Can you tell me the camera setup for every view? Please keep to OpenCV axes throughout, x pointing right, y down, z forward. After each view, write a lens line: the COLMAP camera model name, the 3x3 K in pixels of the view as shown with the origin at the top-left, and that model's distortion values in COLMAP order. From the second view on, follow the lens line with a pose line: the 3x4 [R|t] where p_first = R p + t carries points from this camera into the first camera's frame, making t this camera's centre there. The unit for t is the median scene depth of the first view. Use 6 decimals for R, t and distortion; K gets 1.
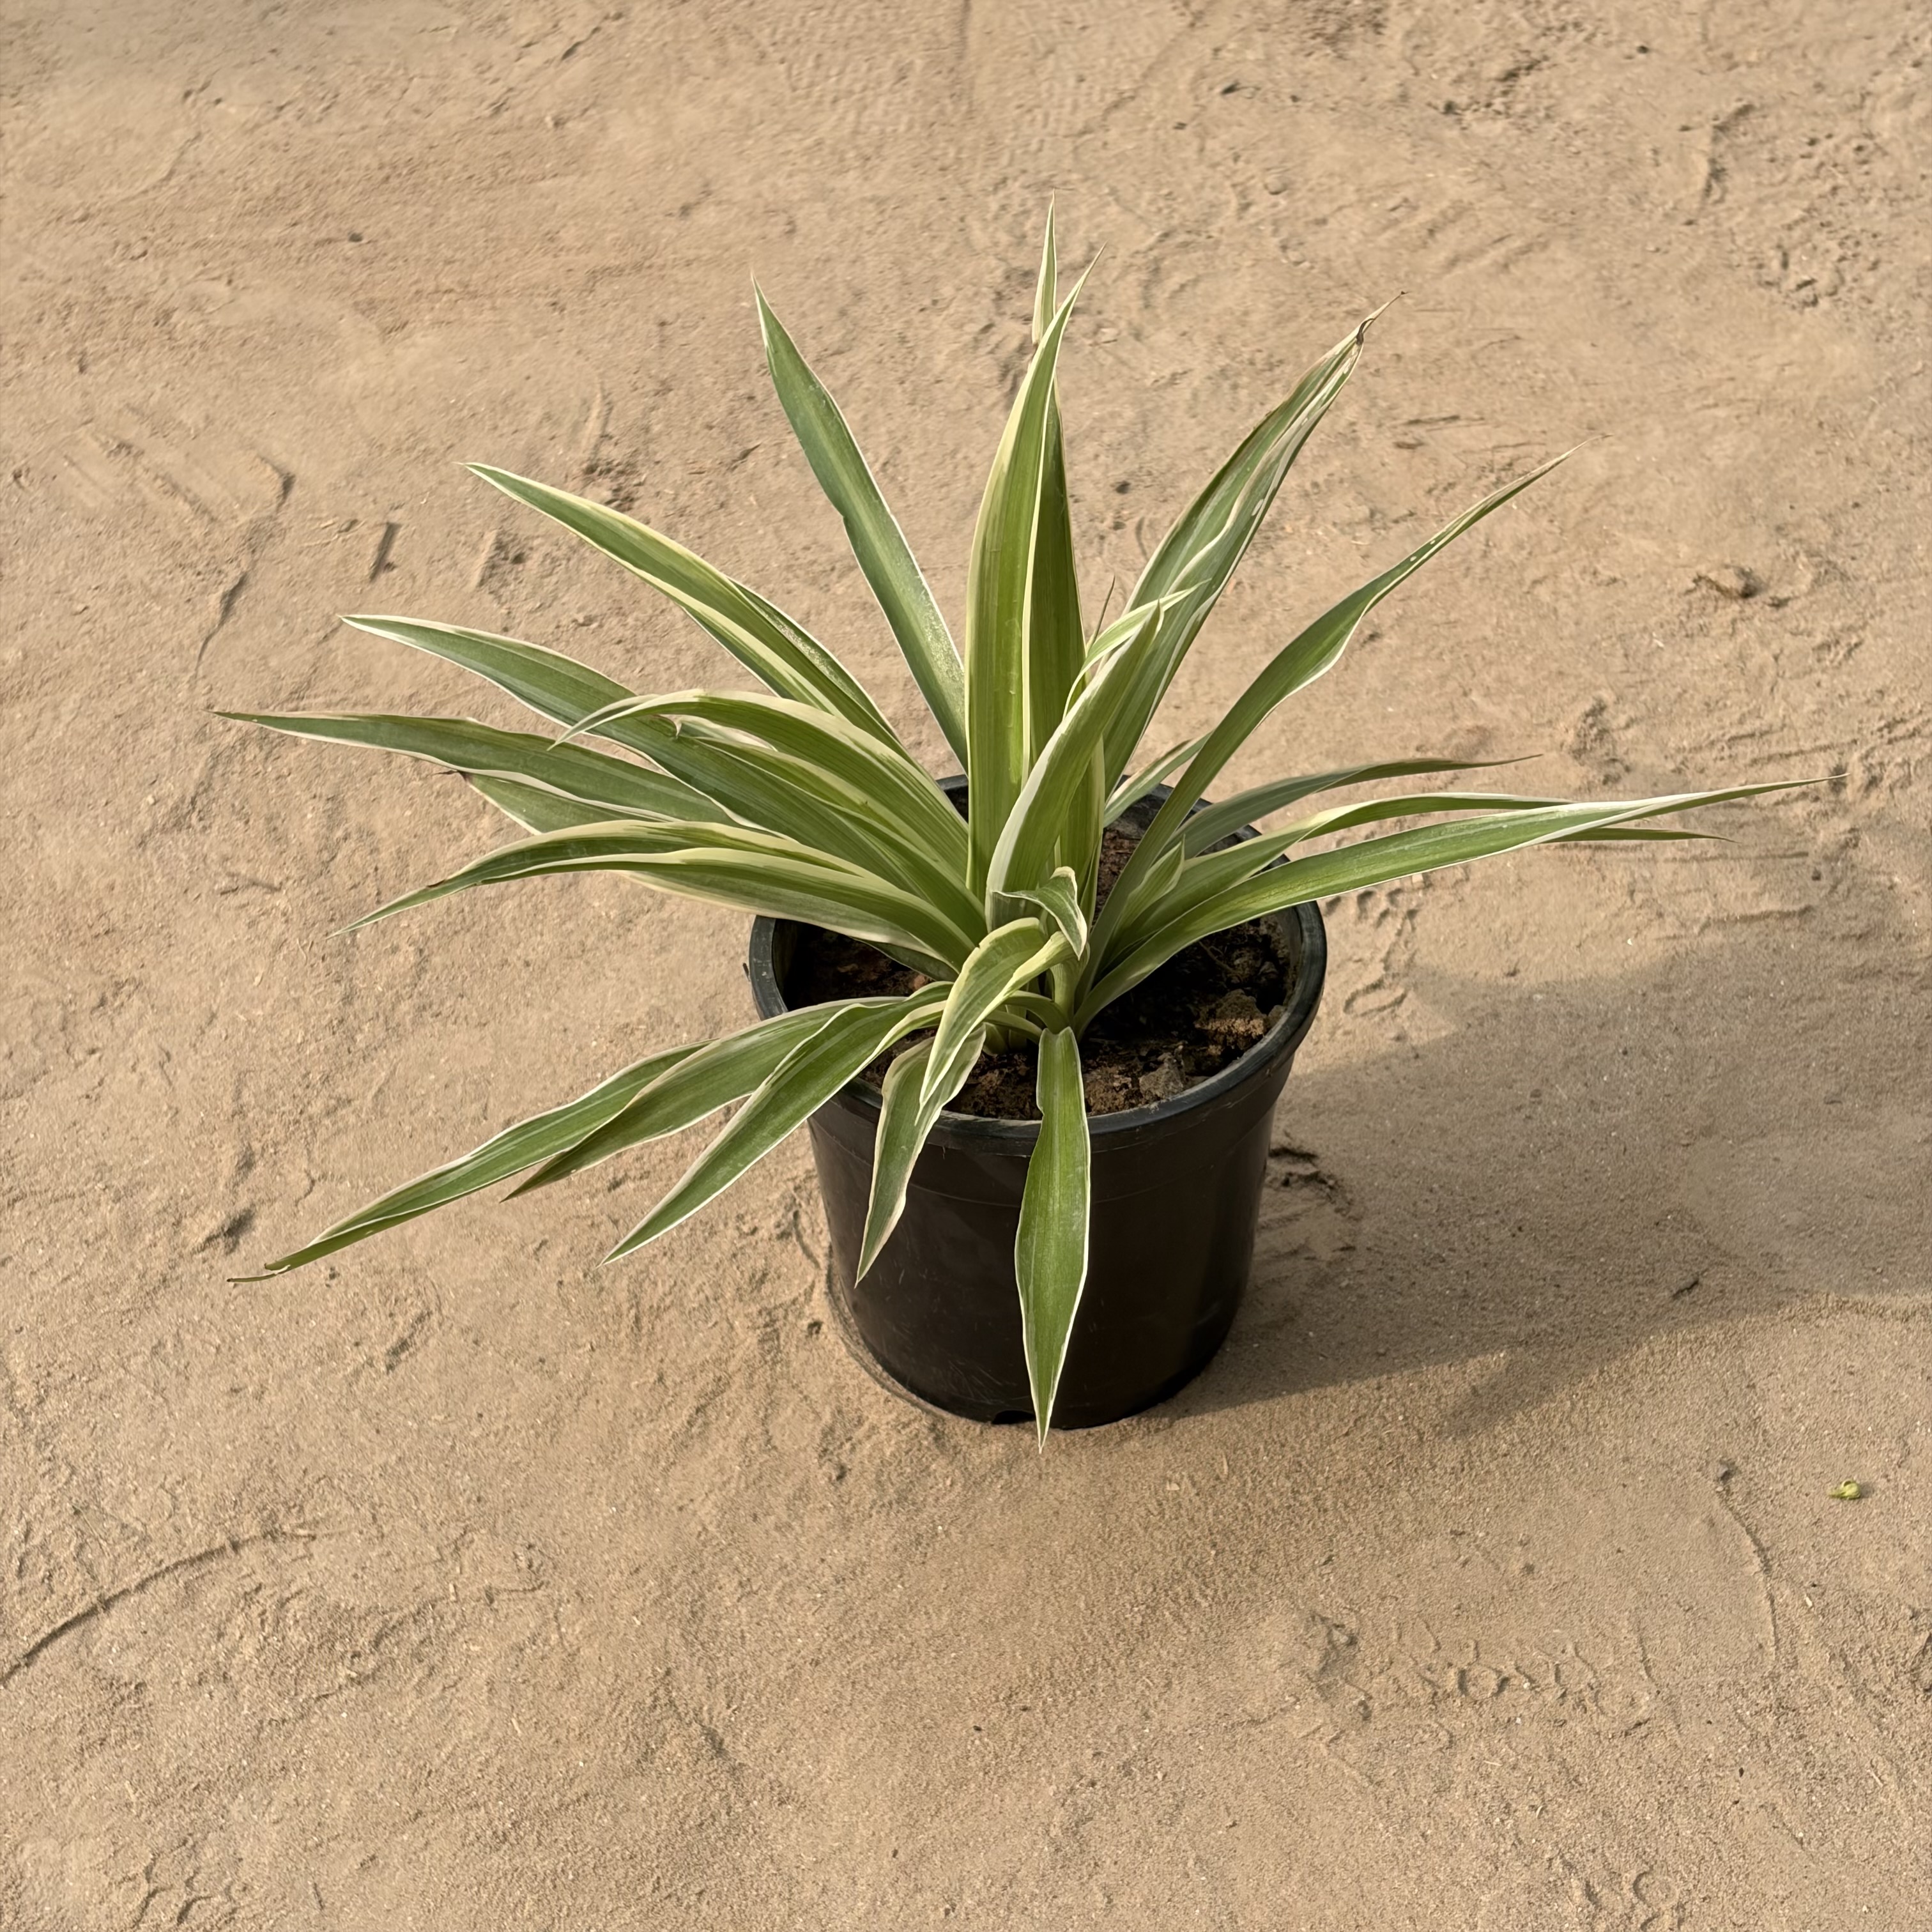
lens RADIAL K [[3915.2, 0, 983.5], [0, 3915.2, 997.1], [0, 0, 1]] dist [0.255255, -1.121850]
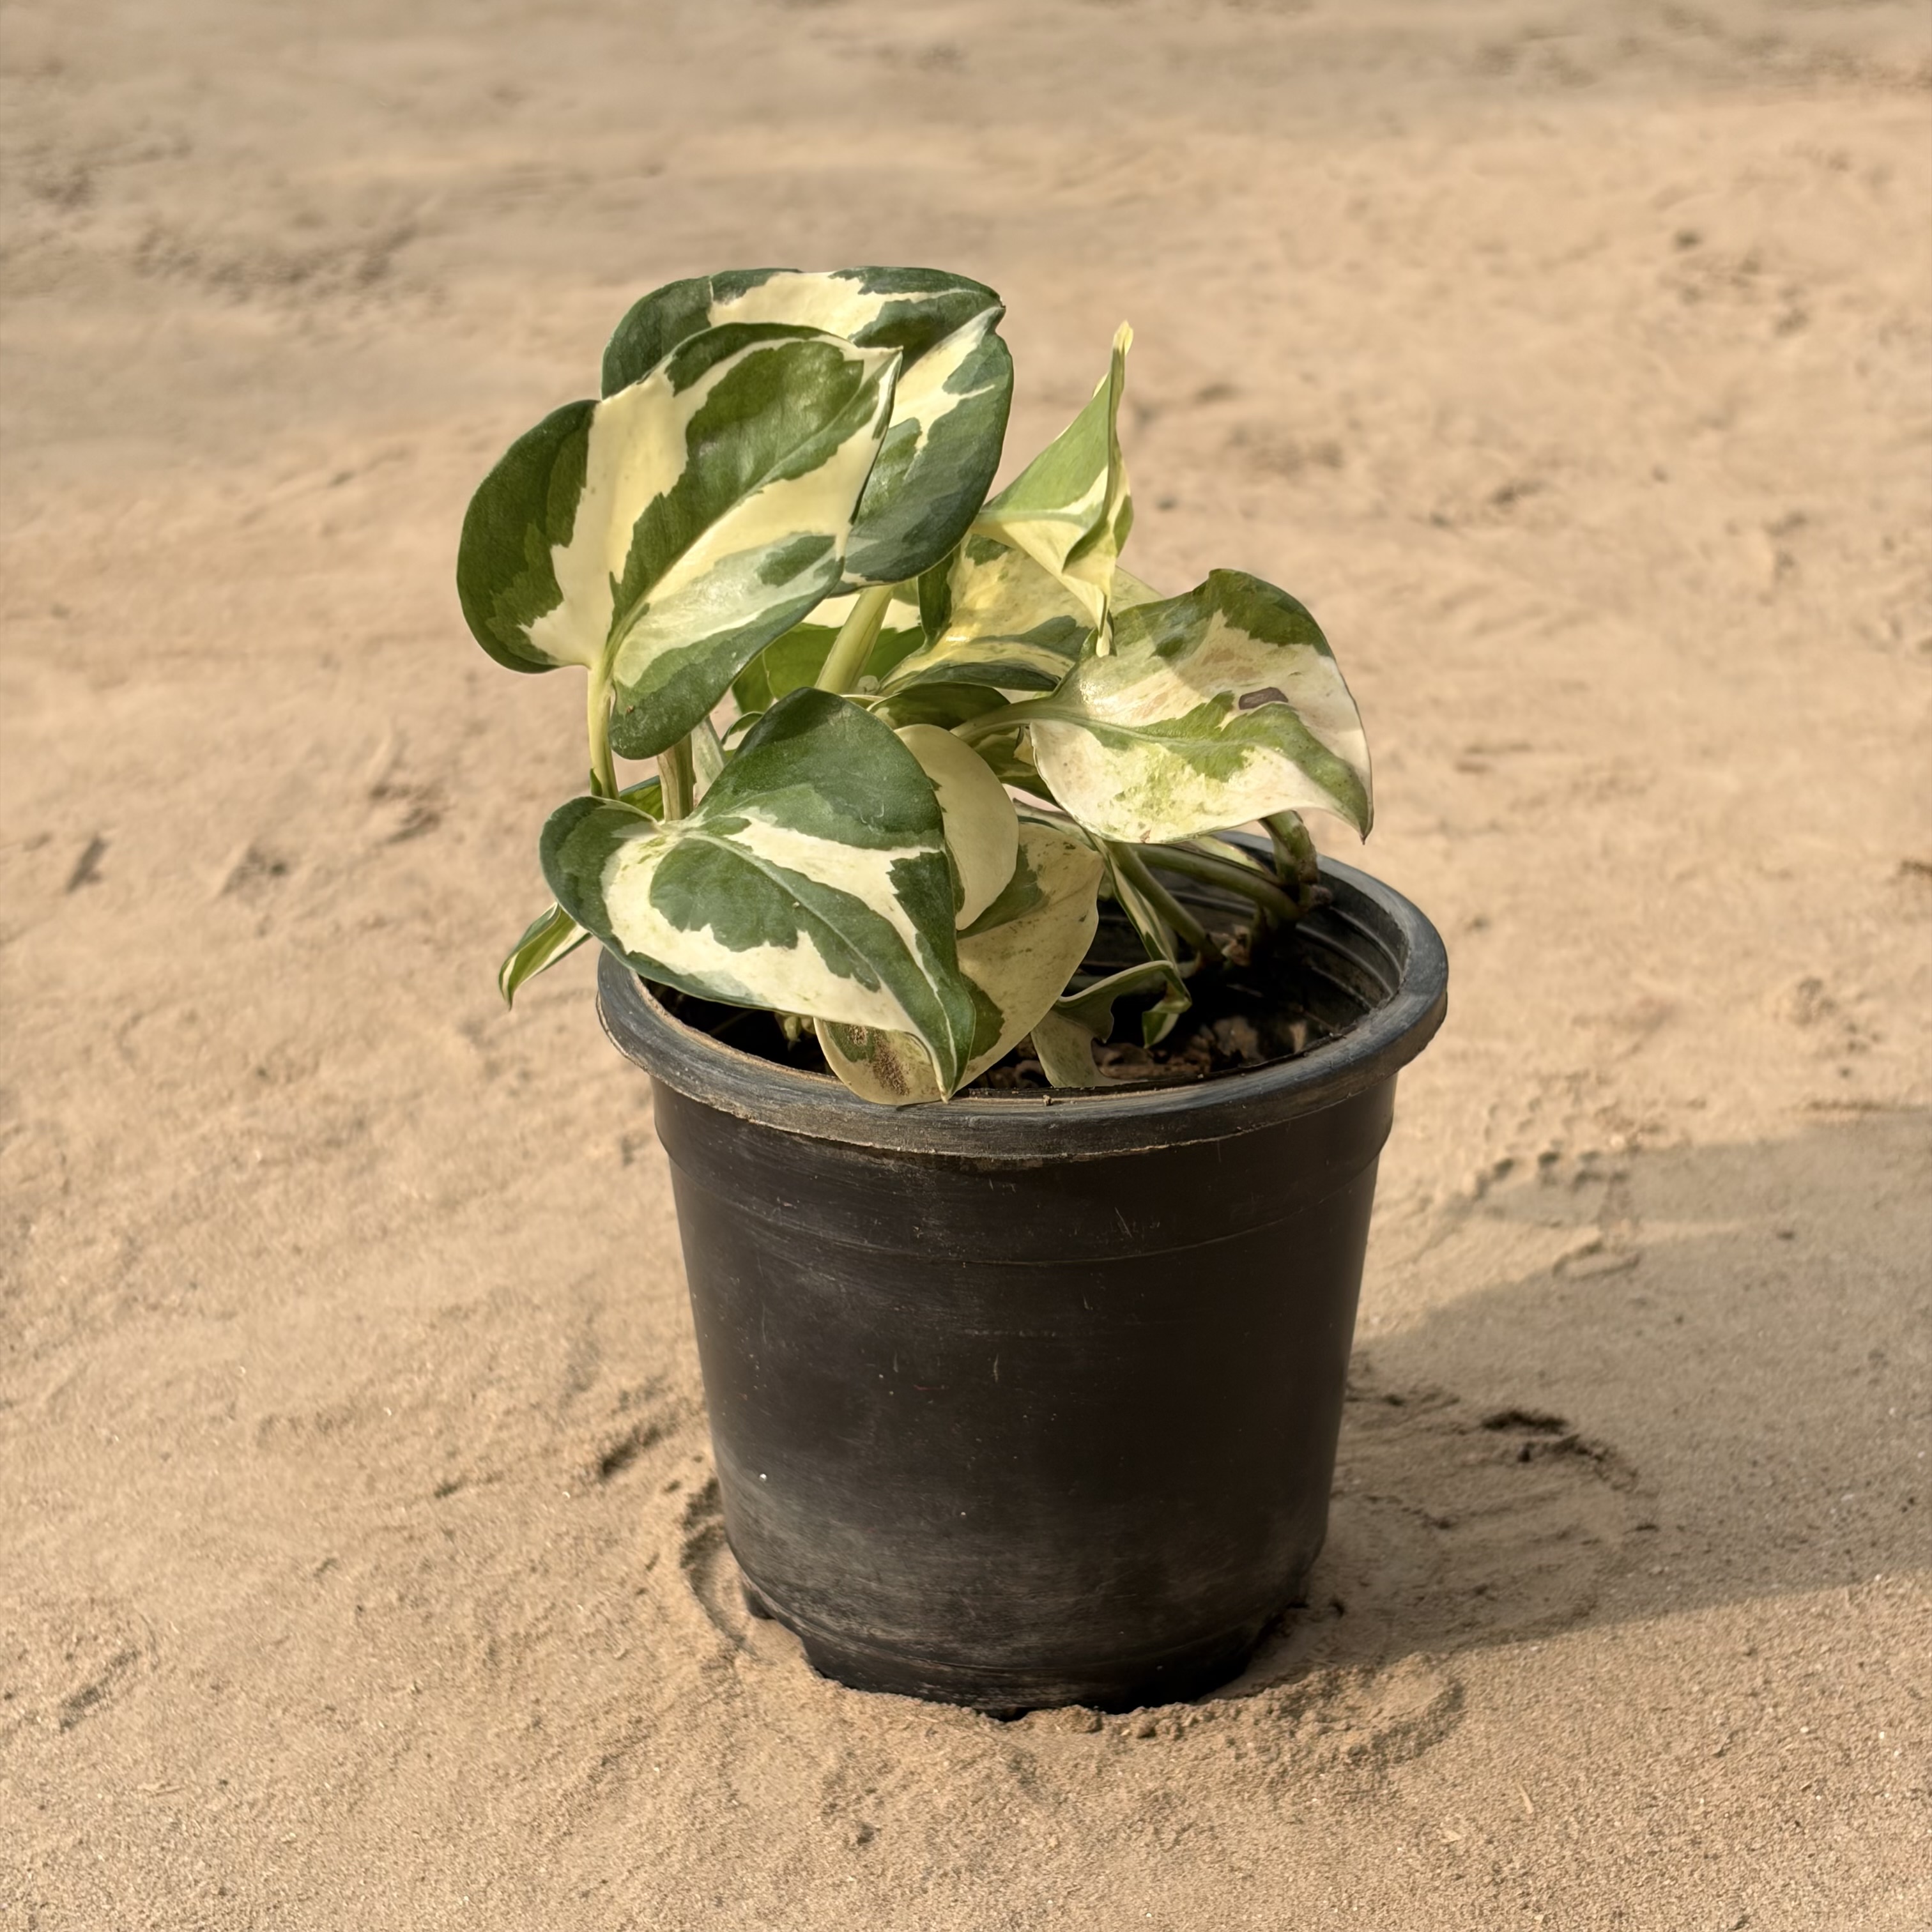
lens RADIAL K [[3915.2, 0, 983.5], [0, 3915.2, 997.1], [0, 0, 1]] dist [0.255255, -1.121850]
pose [[0.996276, -0.010113, 0.085630, -0.059363], [0.038528, 0.940657, -0.337166, 0.178219], [-0.077138, 0.339209, 0.937543, 0.370799]]
